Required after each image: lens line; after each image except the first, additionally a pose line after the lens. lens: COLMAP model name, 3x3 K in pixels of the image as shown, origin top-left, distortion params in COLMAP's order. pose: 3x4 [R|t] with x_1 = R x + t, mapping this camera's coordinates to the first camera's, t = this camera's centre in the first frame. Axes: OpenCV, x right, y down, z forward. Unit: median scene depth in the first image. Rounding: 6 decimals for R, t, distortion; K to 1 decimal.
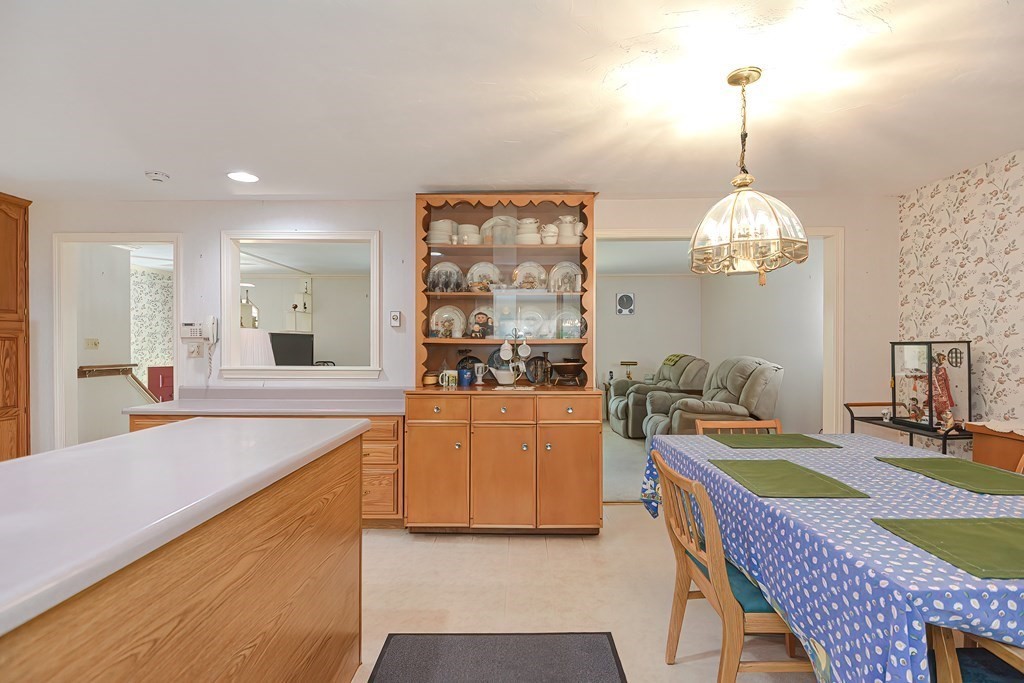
lens RADIAL K [[496.5, 0, 510.9], [0, 496.5, 346.9], [0, 0, 1]] dist [0.014892, -0.012199]
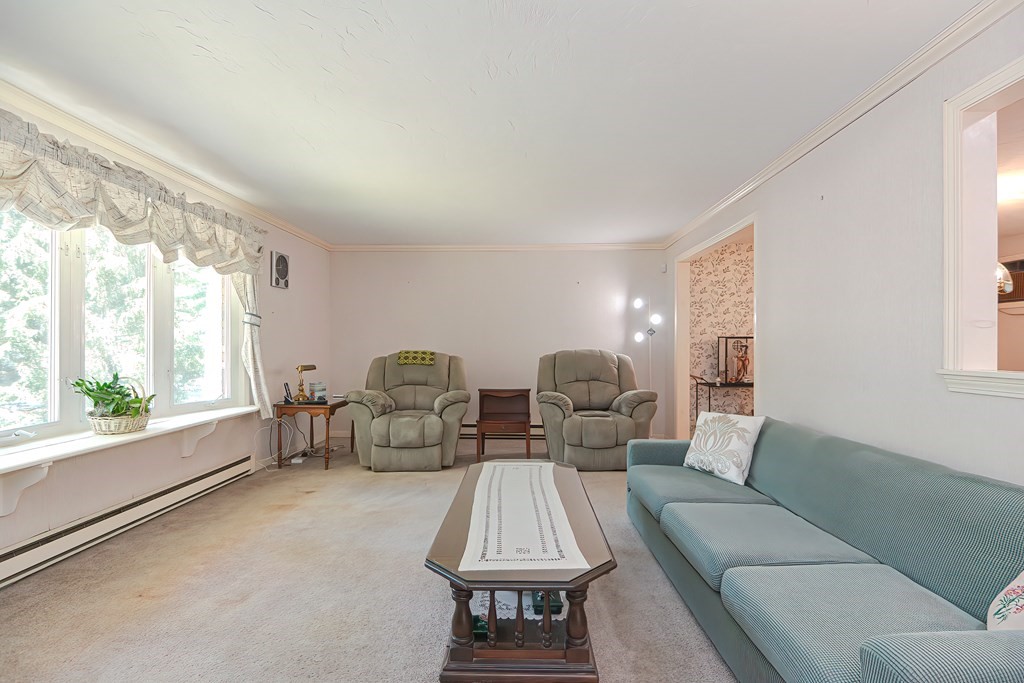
lens RADIAL K [[496.5, 0, 510.9], [0, 496.5, 346.9], [0, 0, 1]] dist [0.014892, -0.012199]
pose [[0.014994, -0.000461, 0.999887, -0.875617], [0.005683, 0.999984, 0.000376, 0.019480], [-0.999871, 0.005676, 0.014996, 1.645436]]
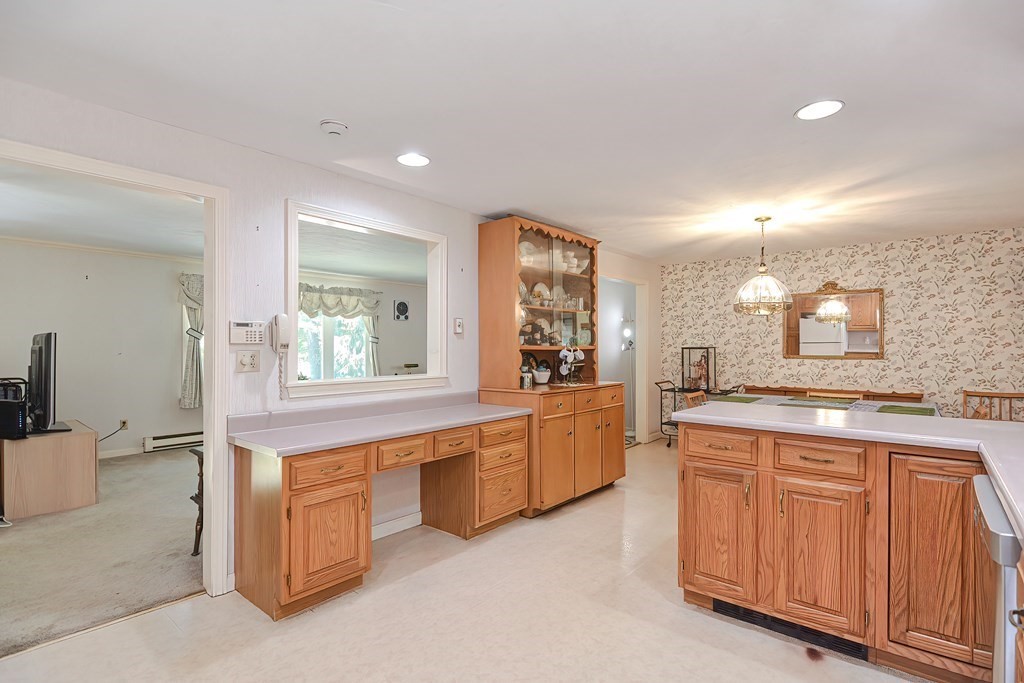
lens RADIAL K [[496.5, 0, 510.9], [0, 496.5, 346.9], [0, 0, 1]] dist [0.014892, -0.012199]
pose [[0.634237, -0.002857, 0.773134, -1.054502], [0.004963, 0.999988, -0.000375, -0.013430], [-0.773123, 0.004075, 0.634243, 0.307020]]
